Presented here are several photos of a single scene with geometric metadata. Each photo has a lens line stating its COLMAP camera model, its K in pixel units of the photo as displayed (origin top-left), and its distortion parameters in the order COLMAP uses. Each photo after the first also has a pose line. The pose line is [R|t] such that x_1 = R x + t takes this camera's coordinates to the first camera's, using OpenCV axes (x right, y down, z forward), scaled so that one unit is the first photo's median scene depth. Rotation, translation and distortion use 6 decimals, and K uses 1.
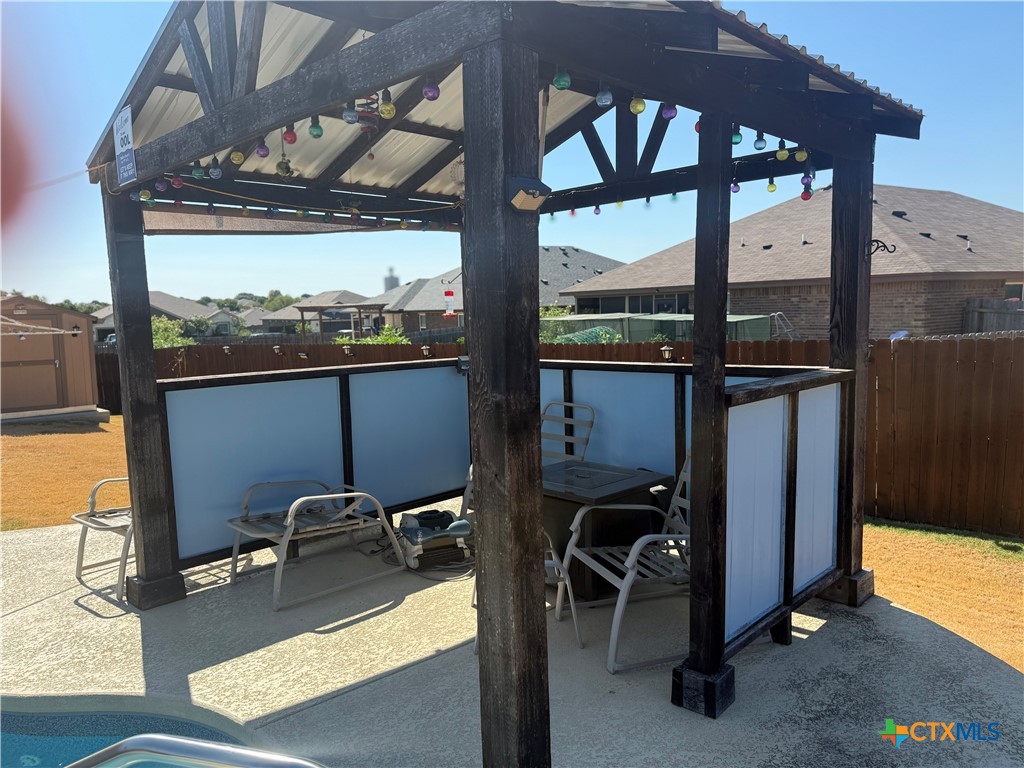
lens RADIAL K [[717.8, 0, 512.0], [0, 717.8, 384.0], [0, 0, 1]] dist [0.001875, 0.000024]
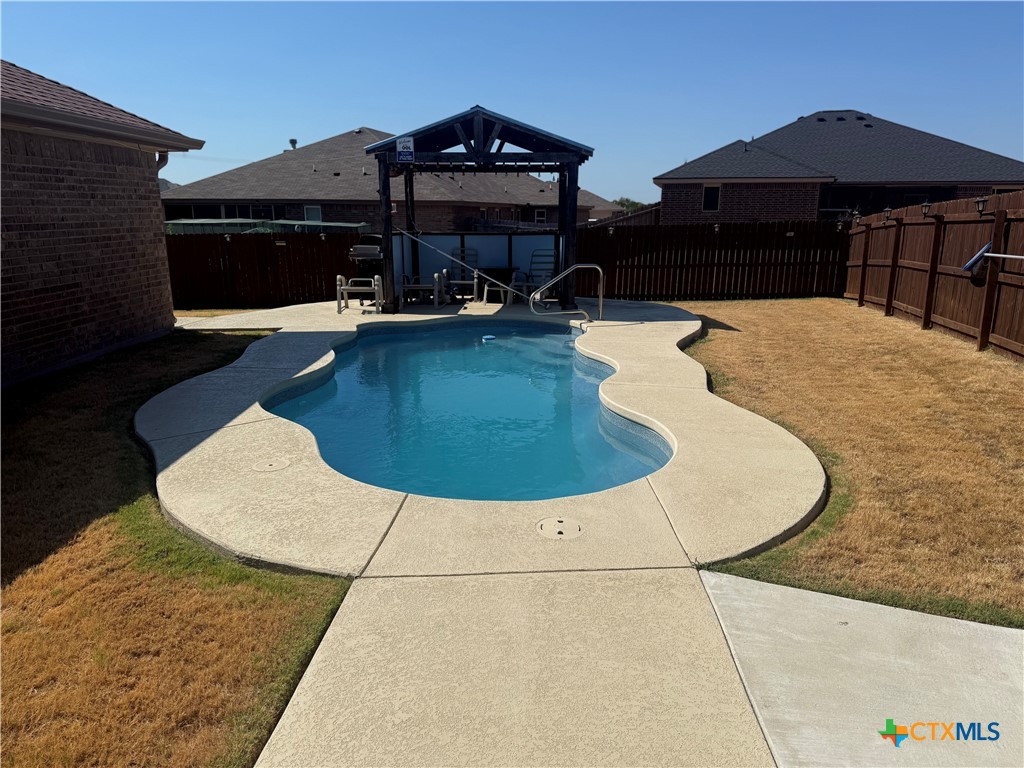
lens RADIAL K [[717.8, 0, 512.0], [0, 717.8, 384.0], [0, 0, 1]] dist [0.001875, 0.000024]
pose [[0.716333, -0.117198, 0.687846, -0.446881], [0.038702, 0.990949, 0.128538, 0.050295], [-0.696685, -0.065455, 0.714385, -0.279271]]
